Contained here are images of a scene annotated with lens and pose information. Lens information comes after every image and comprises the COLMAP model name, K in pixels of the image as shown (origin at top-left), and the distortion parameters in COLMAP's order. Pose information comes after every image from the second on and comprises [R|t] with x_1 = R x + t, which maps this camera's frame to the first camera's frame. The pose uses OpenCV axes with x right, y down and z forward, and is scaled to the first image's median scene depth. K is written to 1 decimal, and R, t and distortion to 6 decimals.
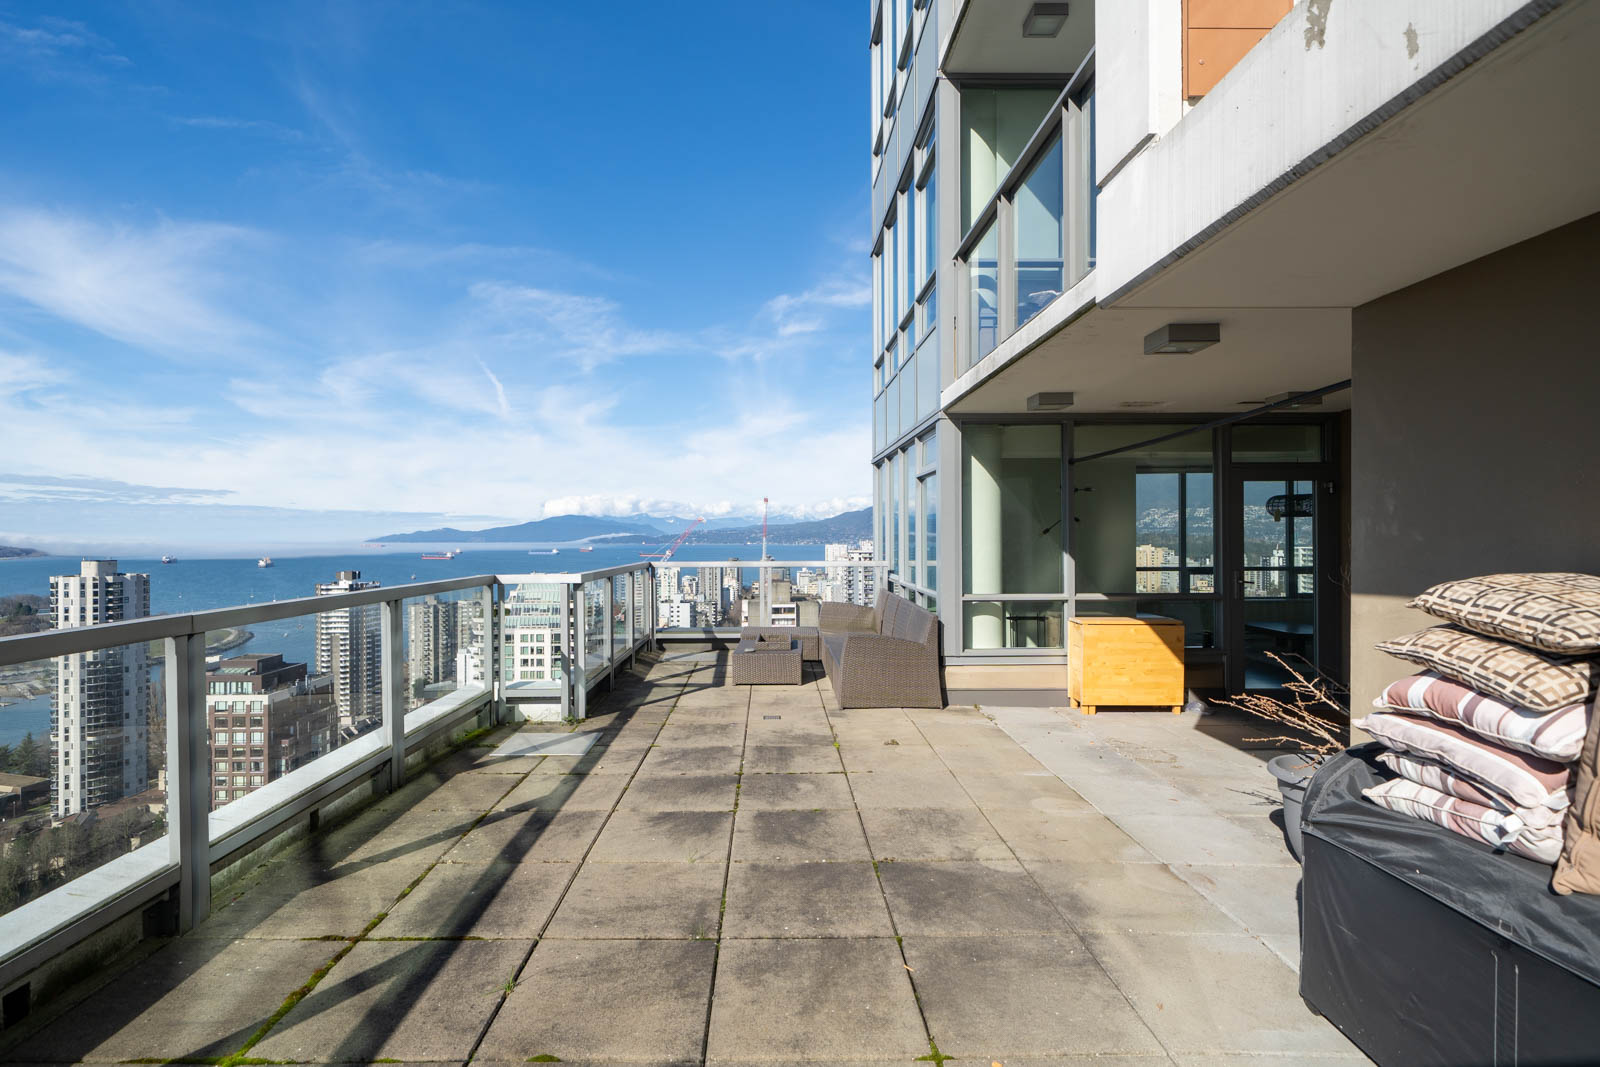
lens RADIAL K [[770.3, 0, 776.5], [0, 770.3, 533.9], [0, 0, 1]] dist [-0.000638, 0.000473]
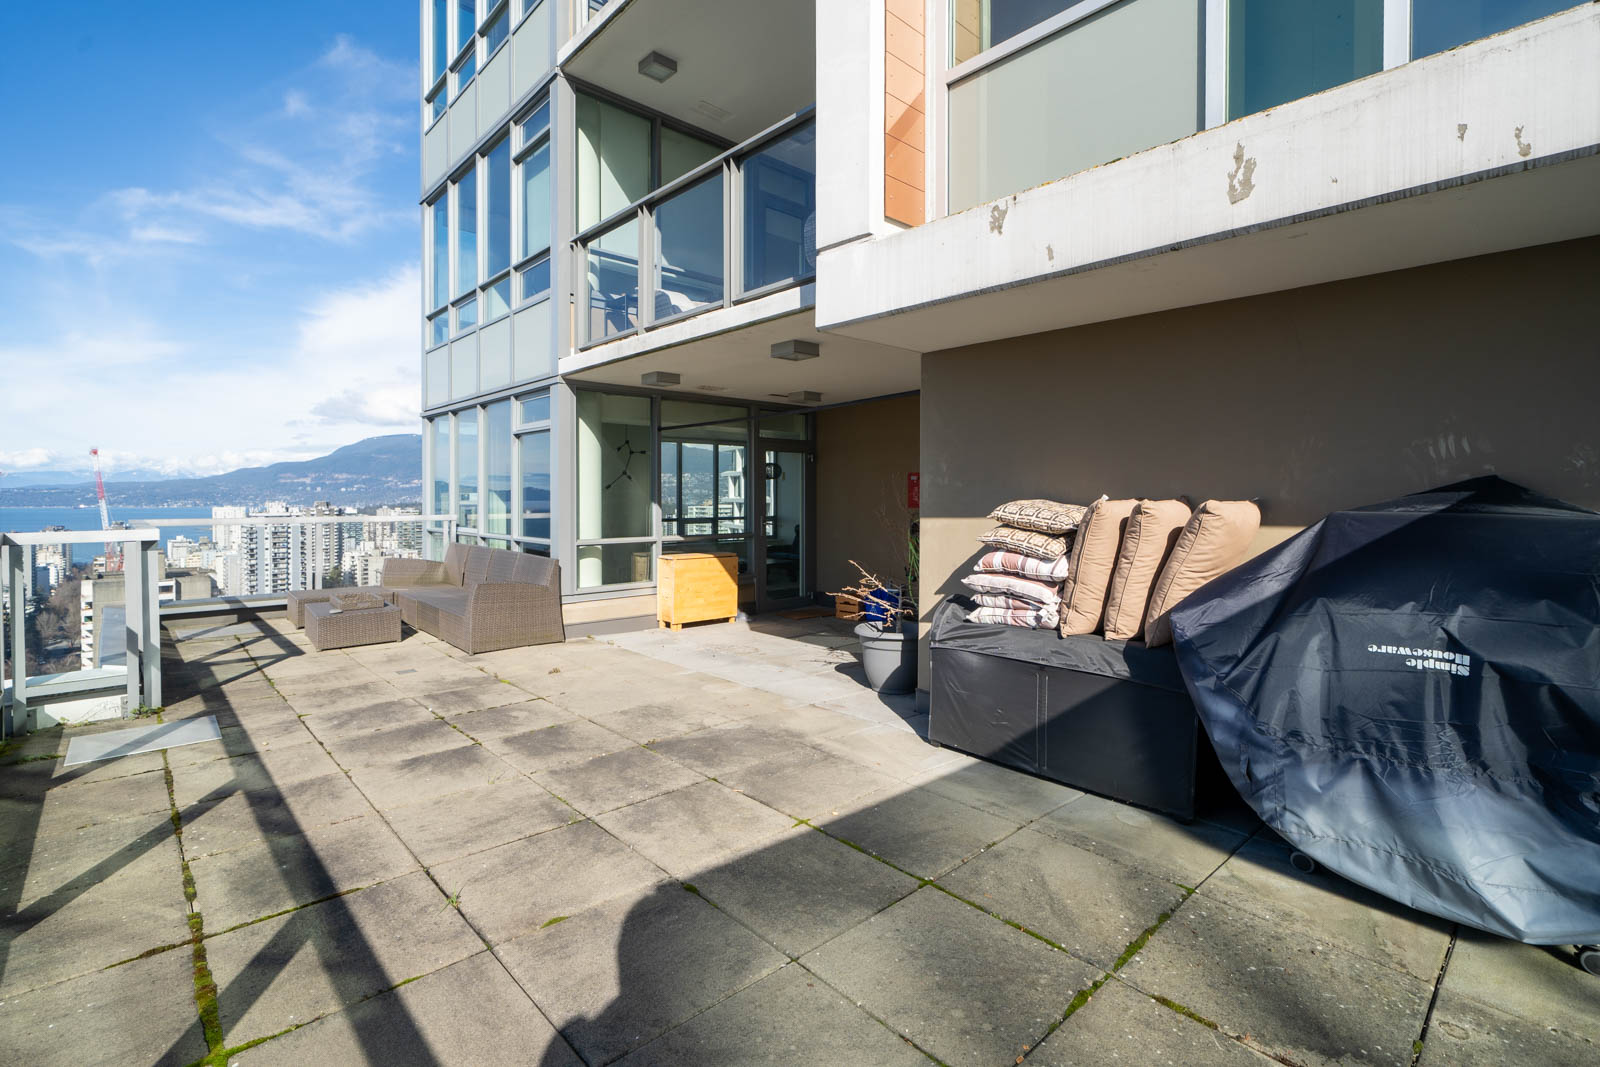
lens RADIAL K [[749.7, 0, 778.4], [0, 749.7, 503.5], [0, 0, 1]] dist [-0.000060, -0.000072]
pose [[0.744751, -0.002018, 0.667340, -0.375022], [-0.004391, 0.999959, 0.007924, 0.020135], [-0.667328, -0.008832, 0.744711, -0.027202]]
